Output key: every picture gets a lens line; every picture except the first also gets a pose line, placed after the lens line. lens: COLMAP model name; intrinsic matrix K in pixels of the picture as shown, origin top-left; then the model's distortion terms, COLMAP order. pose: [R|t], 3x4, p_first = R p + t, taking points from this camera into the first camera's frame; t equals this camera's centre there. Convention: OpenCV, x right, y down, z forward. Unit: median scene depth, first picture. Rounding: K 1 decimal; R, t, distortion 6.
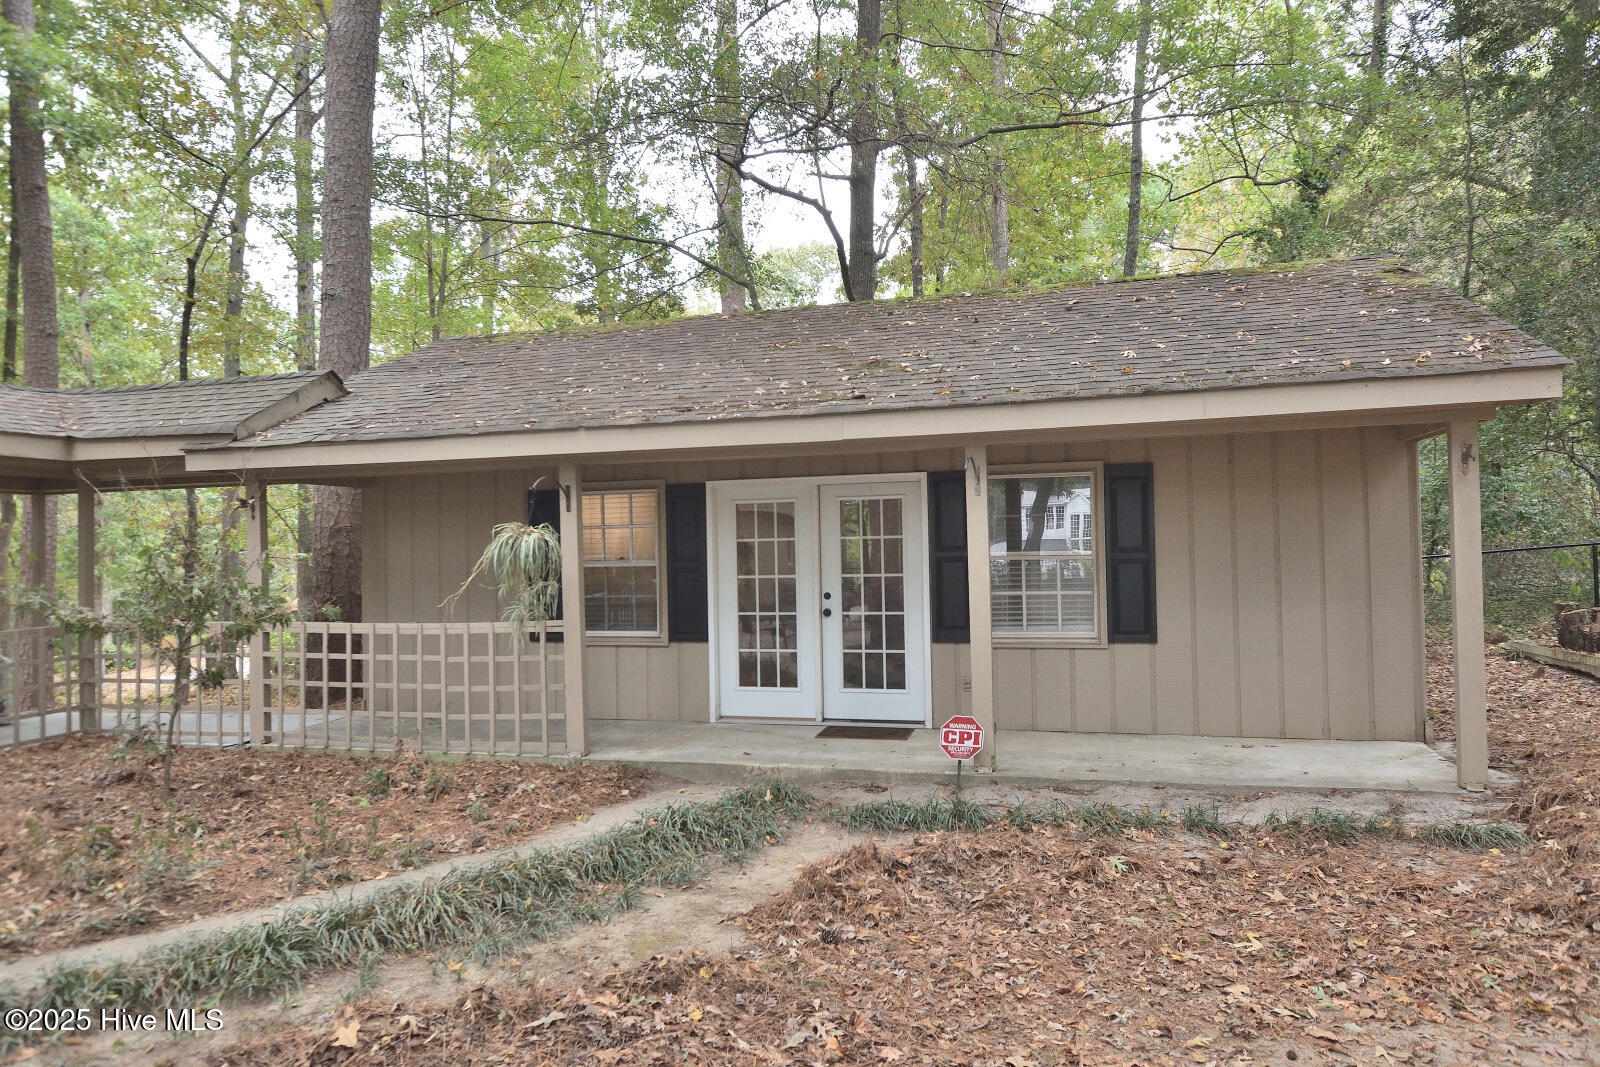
lens RADIAL K [[1058.2, 0, 800.0], [0, 1058.2, 533.5], [0, 0, 1]] dist [-0.004980, 0.000252]
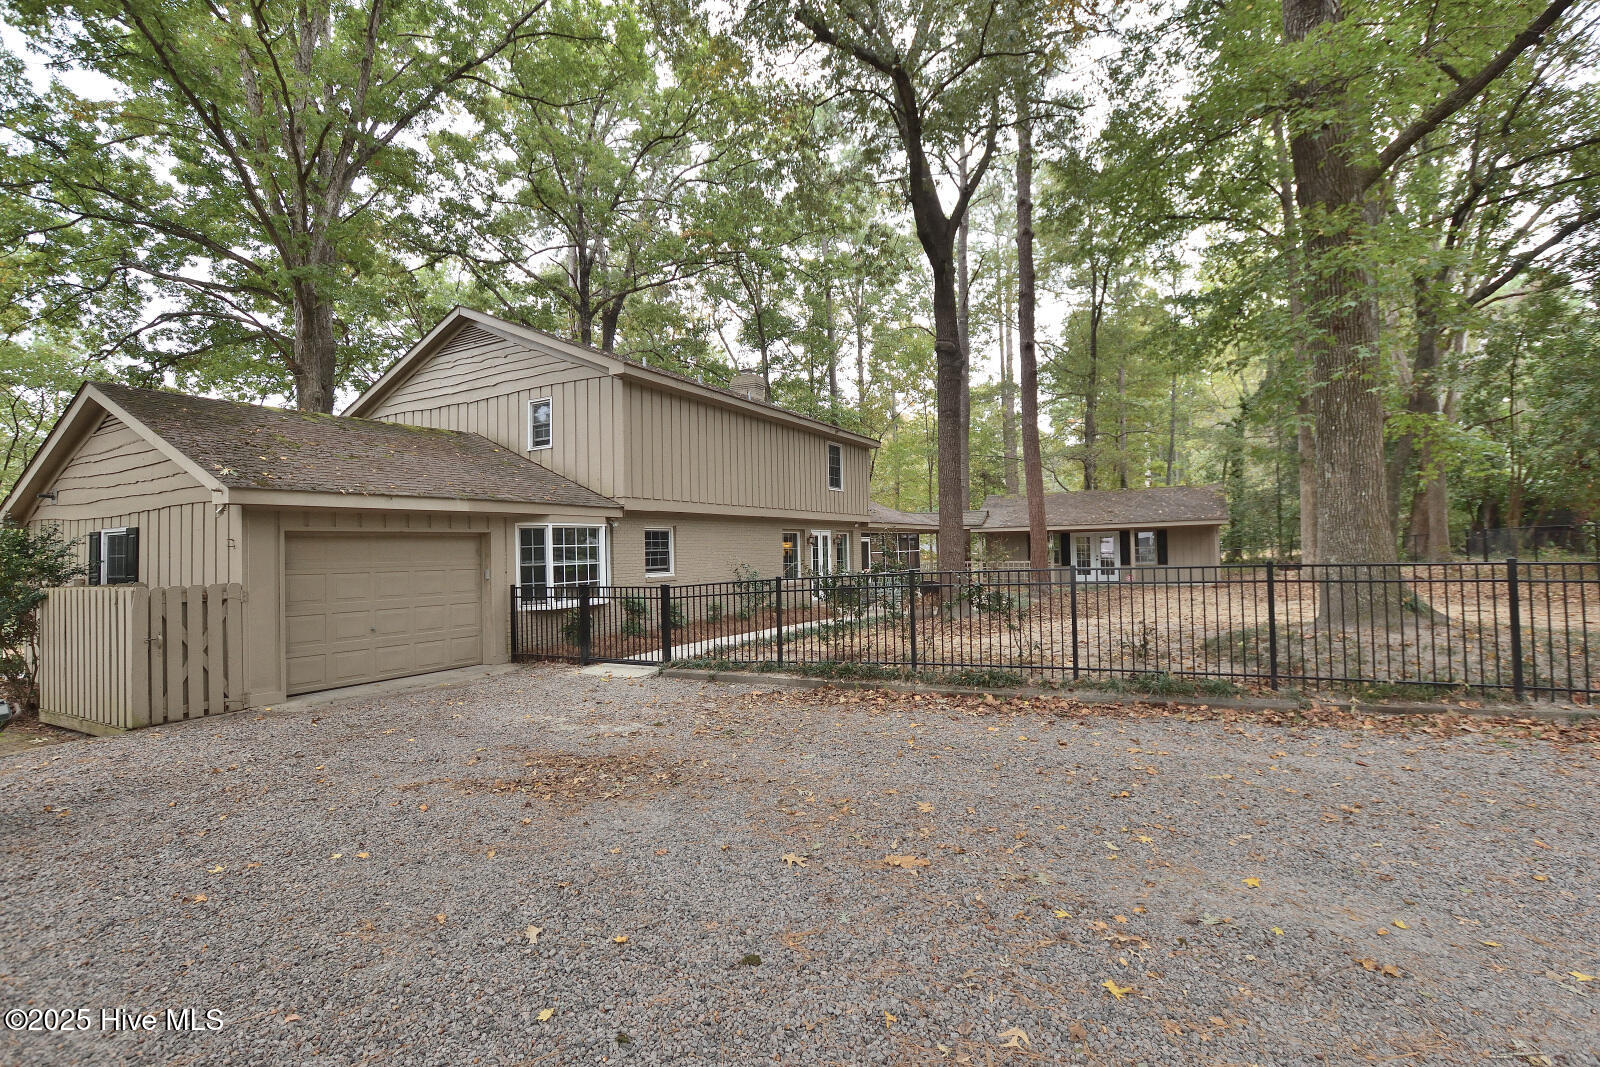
lens RADIAL K [[733.3, 0, 800.0], [0, 733.3, 533.5], [0, 0, 1]] dist [-0.028339, 0.000129]
pose [[0.979987, -0.005368, -0.198990, -0.666414], [0.004748, 0.999982, -0.003595, -0.042127], [0.199006, 0.002579, 0.979995, -2.653679]]
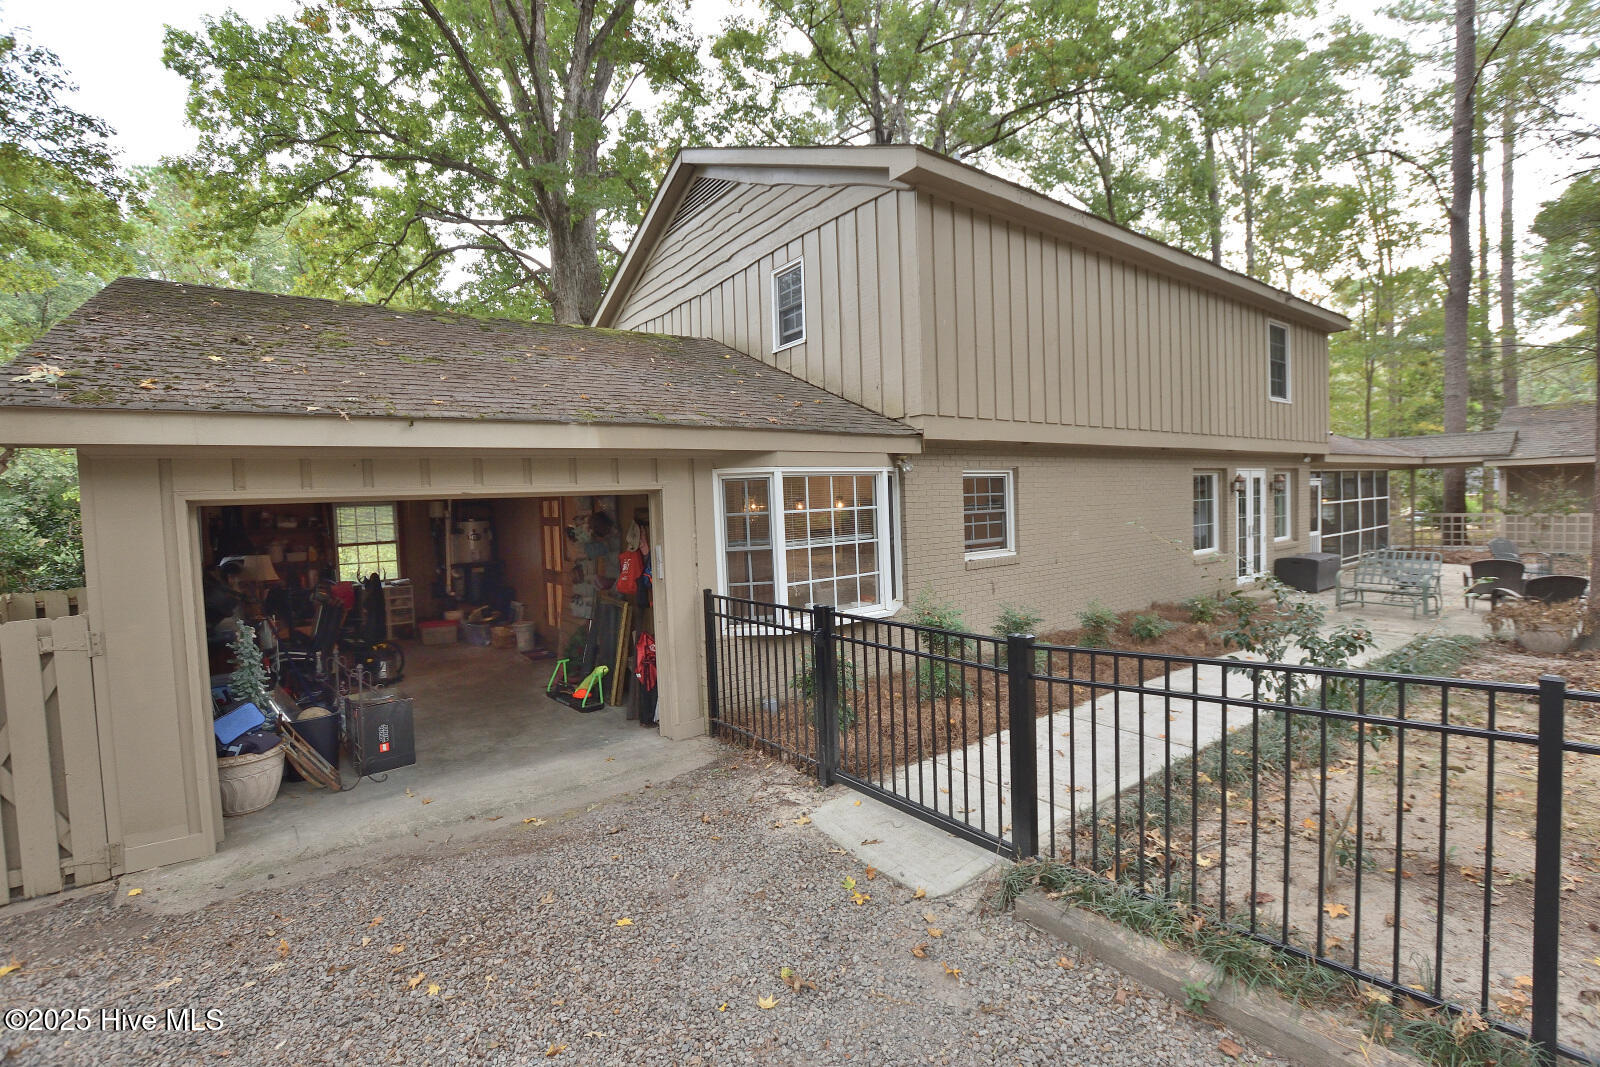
lens RADIAL K [[699.1, 0, 800.0], [0, 699.1, 533.5], [0, 0, 1]] dist [-0.025746, 0.000410]
pose [[0.802493, 0.019797, -0.596333, -0.989501], [0.026584, 0.997271, 0.068882, -0.051881], [0.596069, -0.071130, 0.799776, -1.906699]]
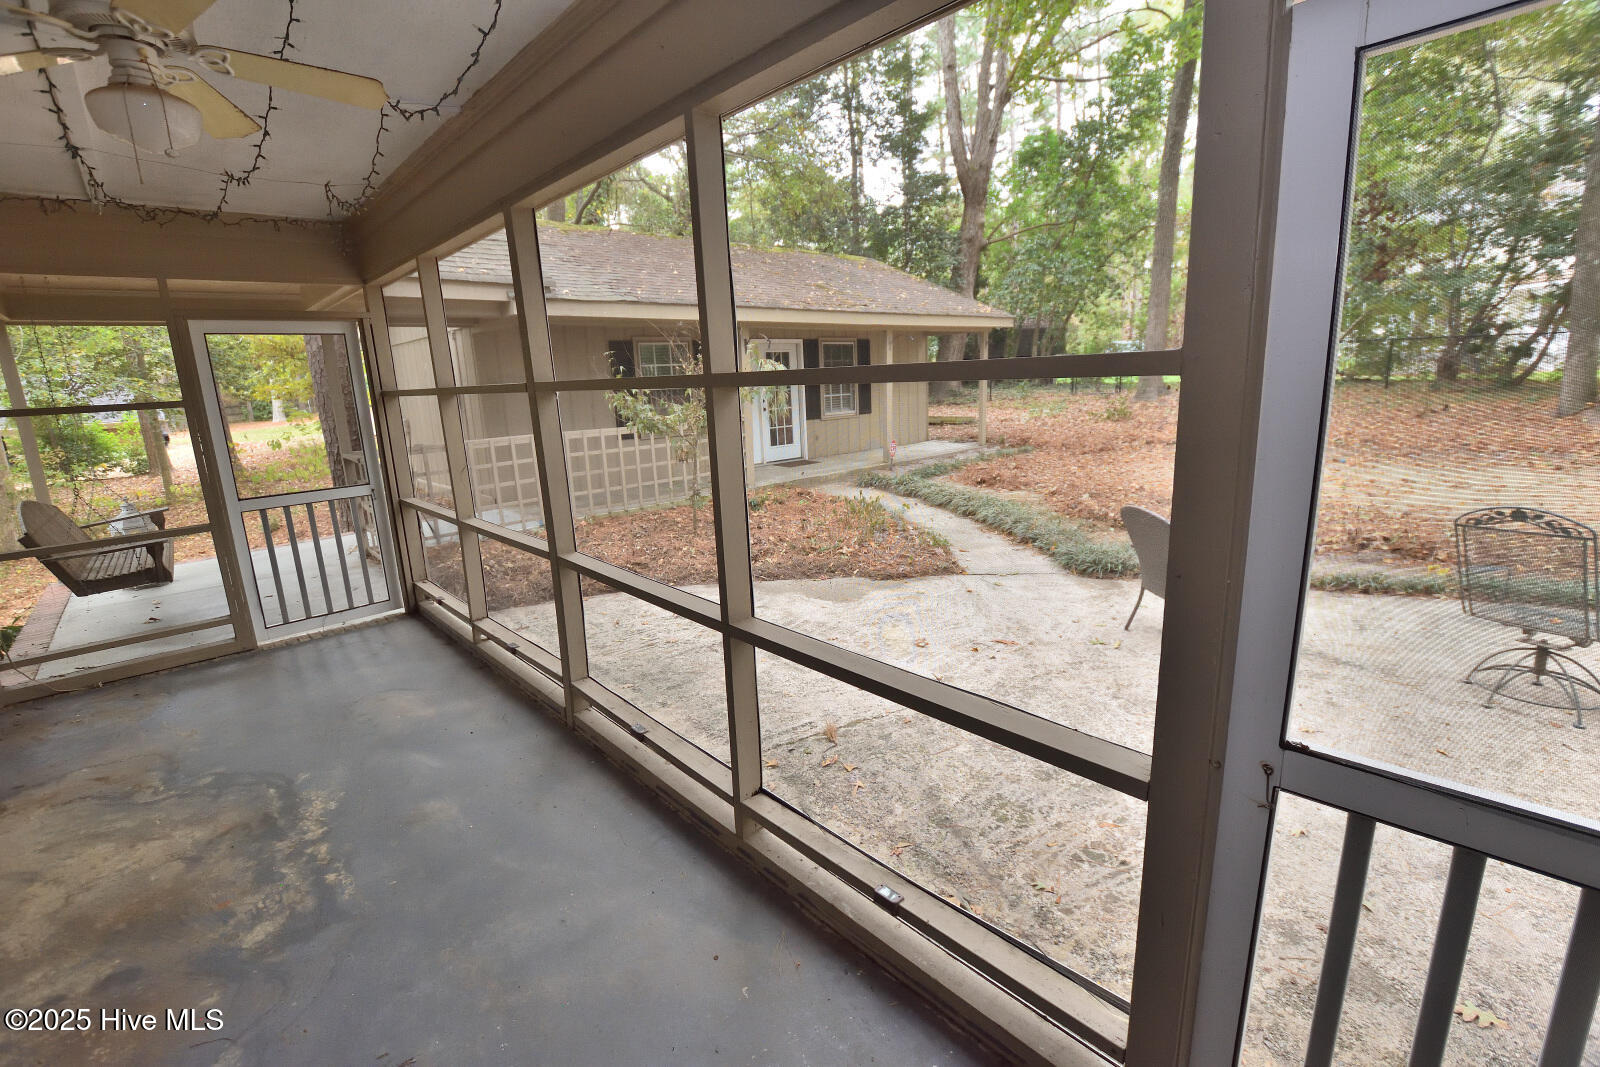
lens RADIAL K [[699.1, 0, 800.0], [0, 699.1, 533.5], [0, 0, 1]] dist [-0.025746, 0.000410]
pose [[0.508781, -0.189635, 0.839750, -1.119470], [0.017797, 0.977546, 0.209970, 0.028017], [-0.860712, -0.091883, 0.500731, 0.261459]]
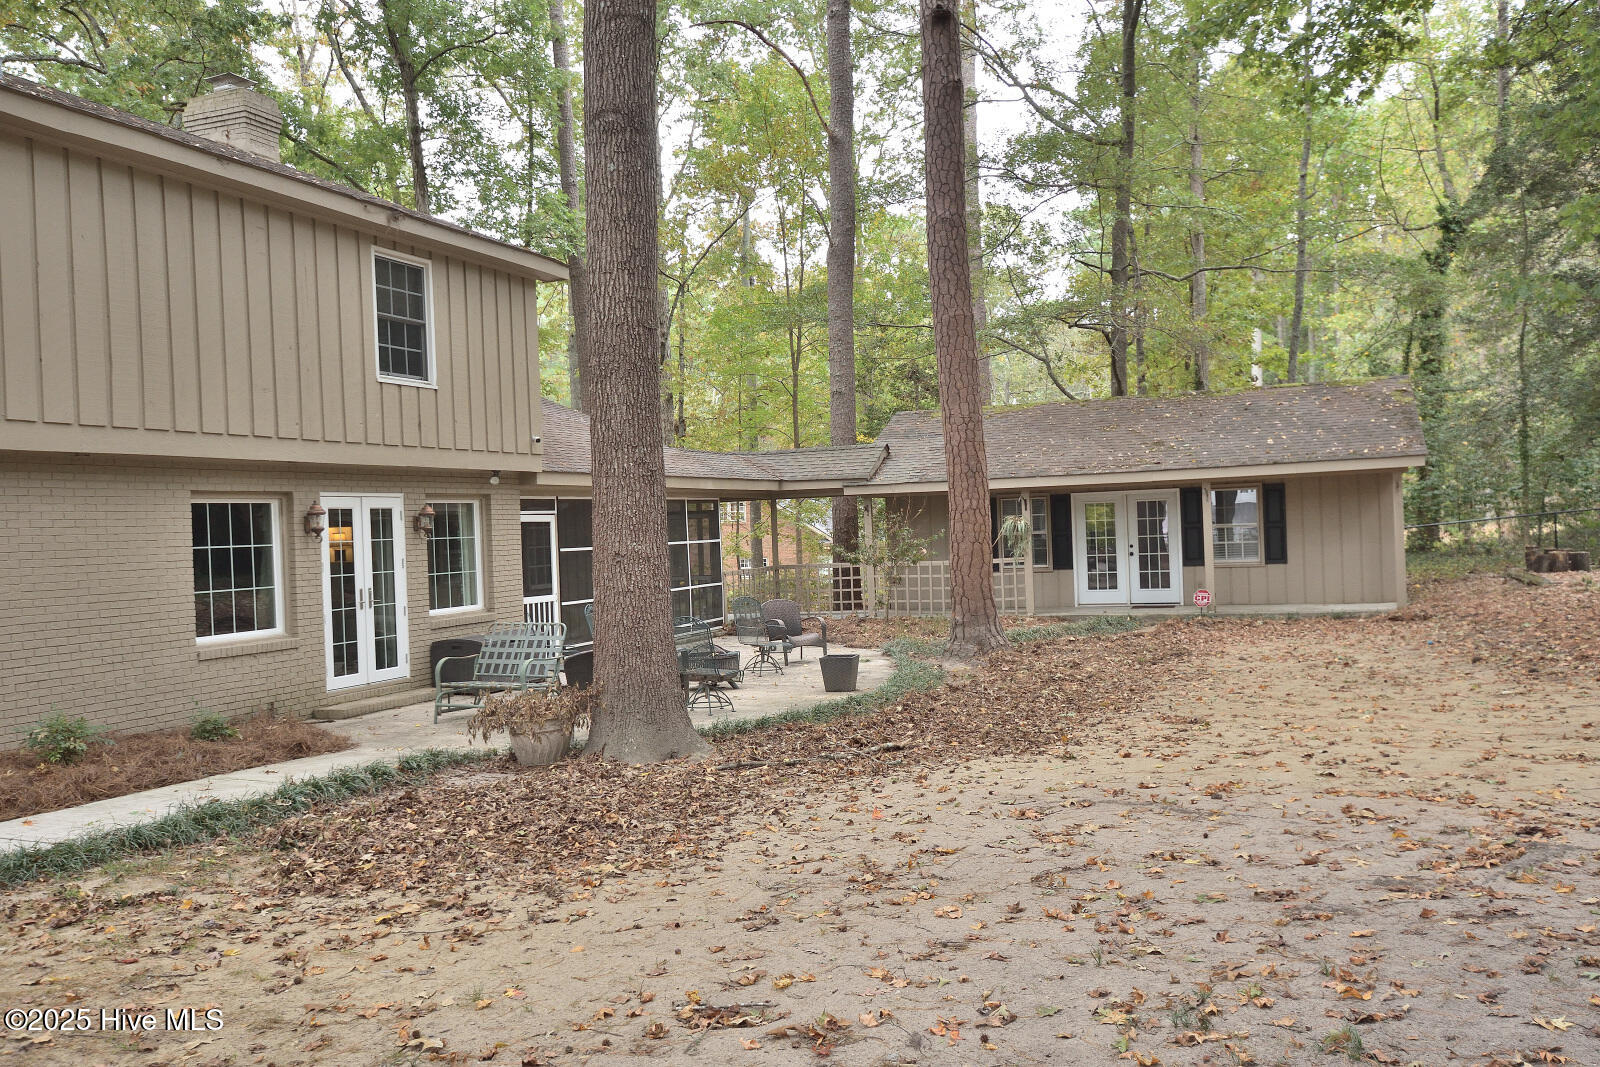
lens RADIAL K [[1315.4, 0, 800.0], [0, 1315.4, 533.5], [0, 0, 1]] dist [0.013519, 0.012797]
pose [[0.995385, -0.017621, -0.094329, -0.399459], [0.019606, 0.999605, 0.020160, -0.034479], [0.093936, -0.021916, 0.995337, -1.757901]]
